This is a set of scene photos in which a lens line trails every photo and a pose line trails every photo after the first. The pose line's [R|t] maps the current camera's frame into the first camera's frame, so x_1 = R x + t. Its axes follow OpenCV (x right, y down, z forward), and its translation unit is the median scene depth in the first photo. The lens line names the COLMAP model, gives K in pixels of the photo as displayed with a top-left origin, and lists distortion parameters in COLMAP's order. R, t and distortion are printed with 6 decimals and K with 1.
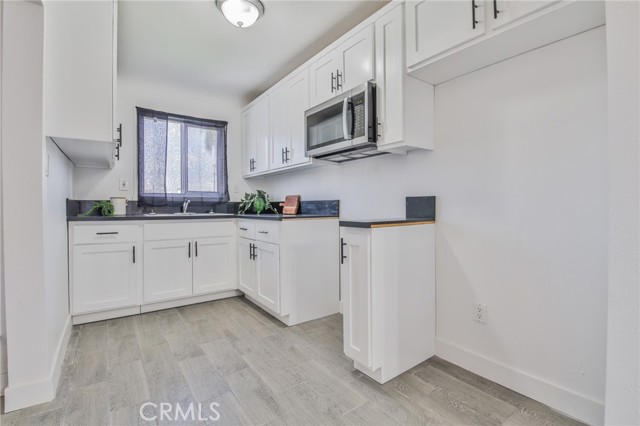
lens RADIAL K [[292.0, 0, 321.3], [0, 292.0, 209.5], [0, 0, 1]] dist [-0.005624, -0.007308]
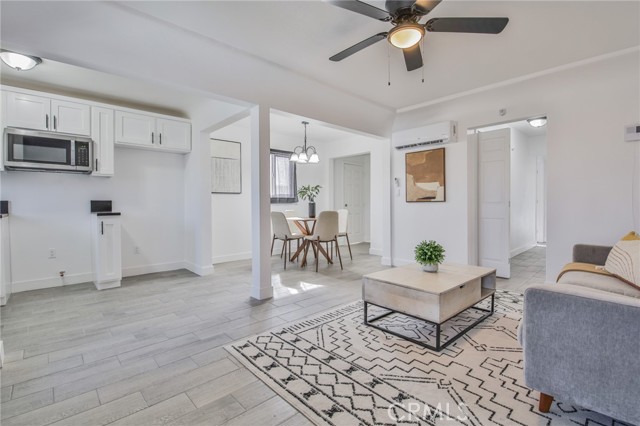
lens RADIAL K [[292.0, 0, 323.1], [0, 292.0, 209.5], [0, 0, 1]] dist [-0.005624, -0.007308]
pose [[-0.128248, -0.015090, 0.991627, -1.514561], [0.008962, 0.999826, 0.016374, -0.003212], [-0.991702, 0.010987, -0.128090, -0.174481]]
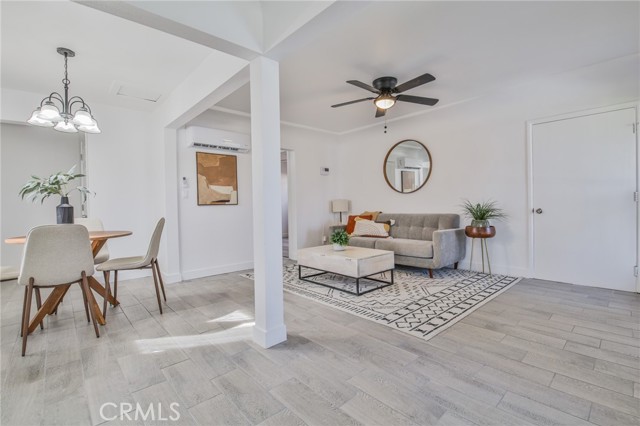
lens RADIAL K [[292.0, 0, 320.8], [0, 292.0, 207.3], [0, 0, 1]] dist [-0.005624, -0.007308]
pose [[-0.993978, 0.024722, -0.106751, -0.204542], [0.023950, 0.999677, 0.008514, -0.001103], [0.106927, 0.005906, -0.994249, 0.866258]]
